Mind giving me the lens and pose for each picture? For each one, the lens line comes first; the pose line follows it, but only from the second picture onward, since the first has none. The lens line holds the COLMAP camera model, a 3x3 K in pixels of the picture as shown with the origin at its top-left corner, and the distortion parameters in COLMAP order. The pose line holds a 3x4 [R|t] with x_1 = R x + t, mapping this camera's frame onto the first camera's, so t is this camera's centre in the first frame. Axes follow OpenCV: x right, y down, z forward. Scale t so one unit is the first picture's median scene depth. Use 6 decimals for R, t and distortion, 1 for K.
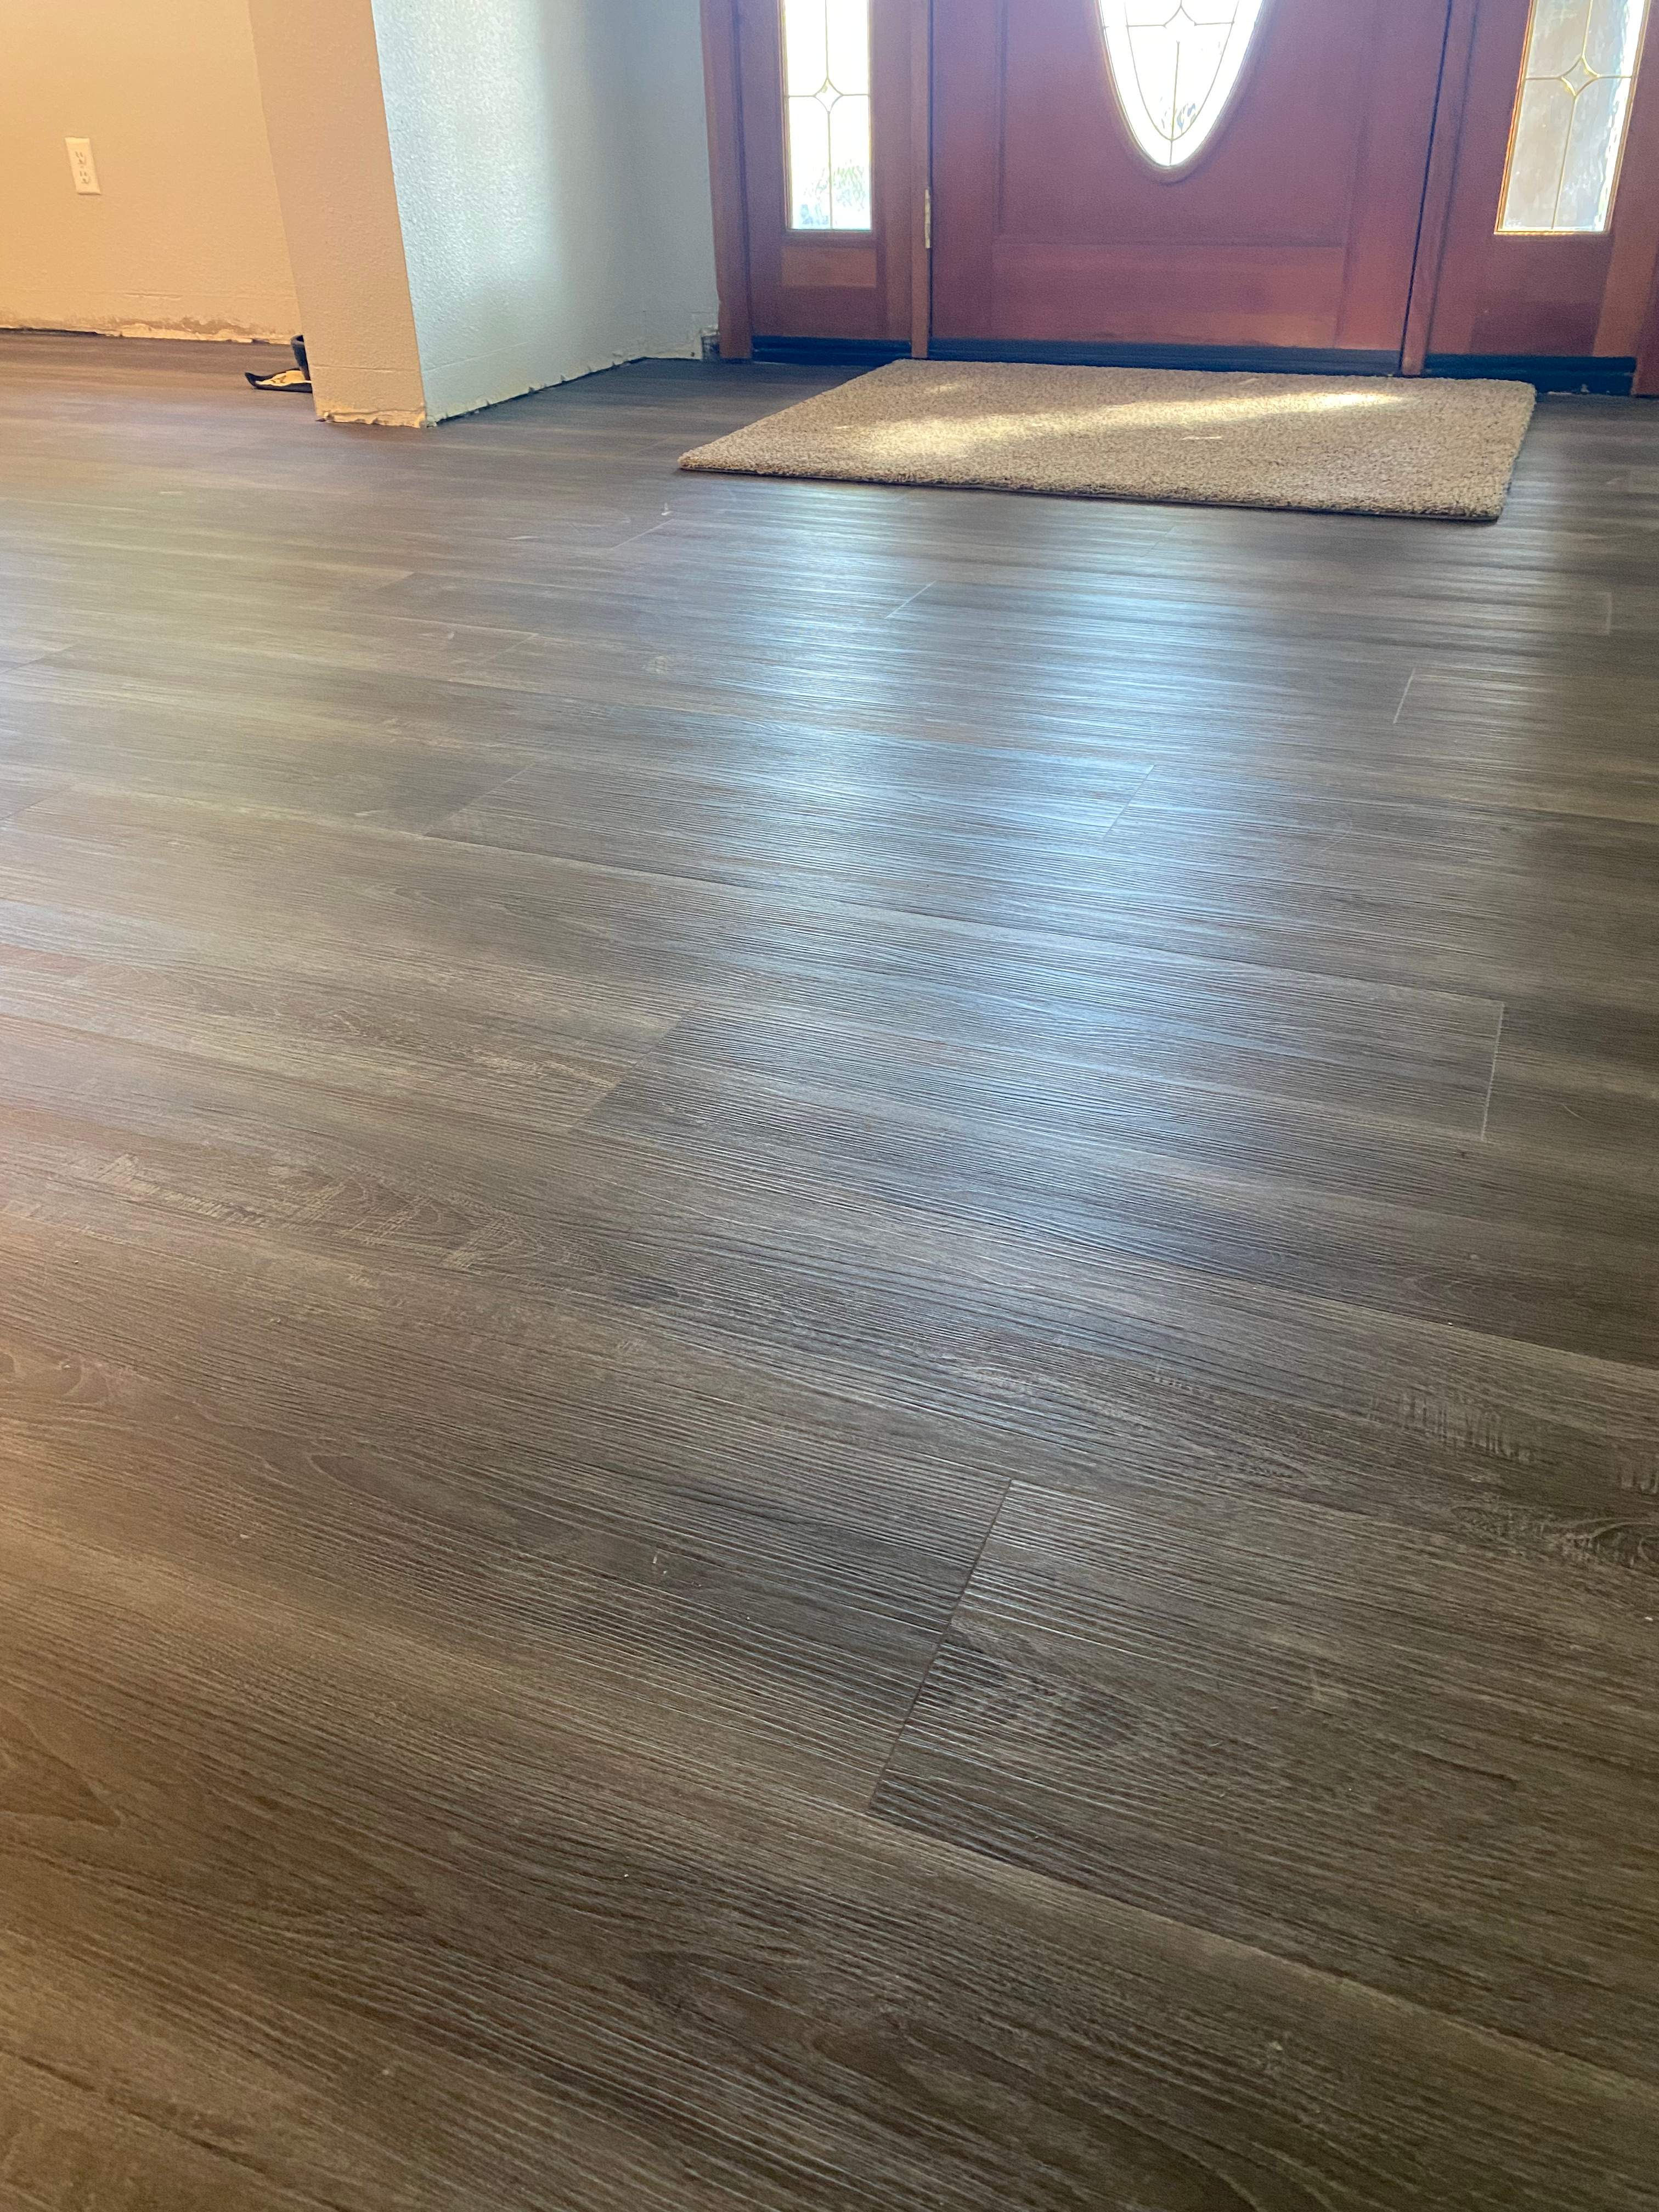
lens RADIAL K [[1682.9, 0, 818.0], [0, 1682.9, 1110.7], [0, 0, 1]] dist [0.017233, -0.018231]
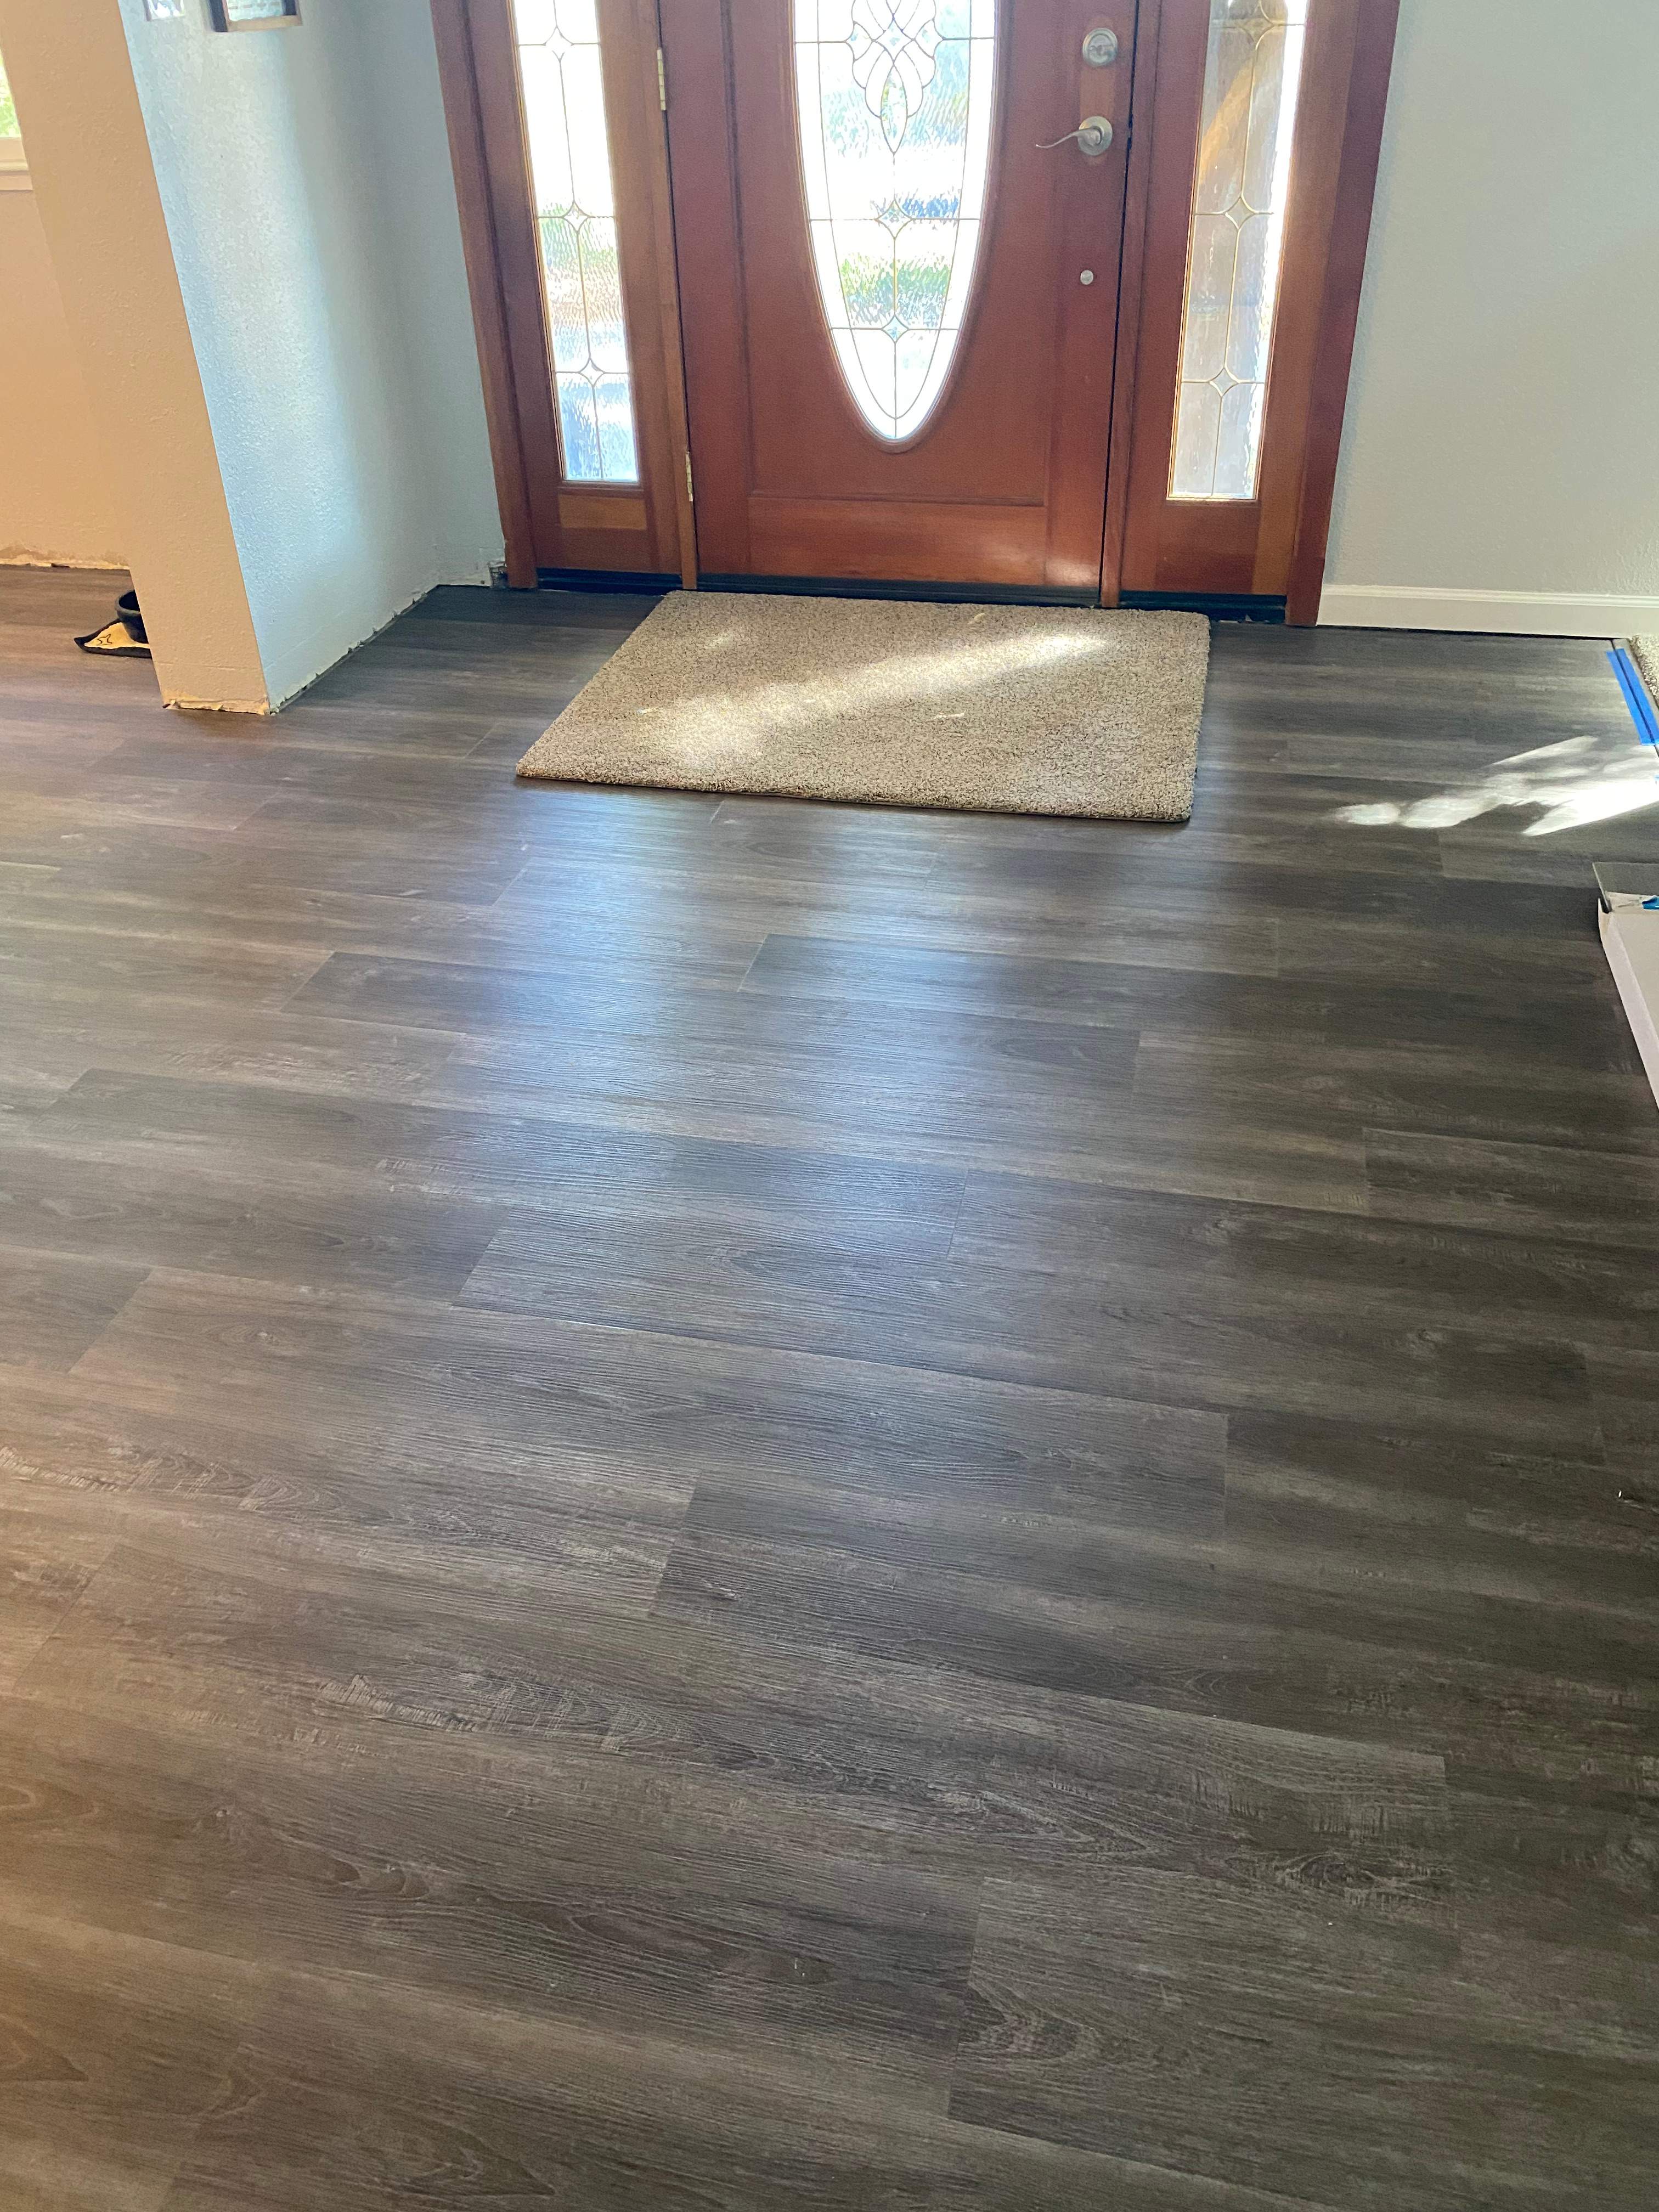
lens RADIAL K [[1682.9, 0, 798.4], [0, 1682.9, 1100.5], [0, 0, 1]] dist [0.017233, -0.018231]
pose [[0.986826, -0.095428, 0.130647, -0.177109], [0.090185, 0.994886, 0.045491, -0.530061], [-0.134320, -0.033109, 0.990385, -0.531724]]
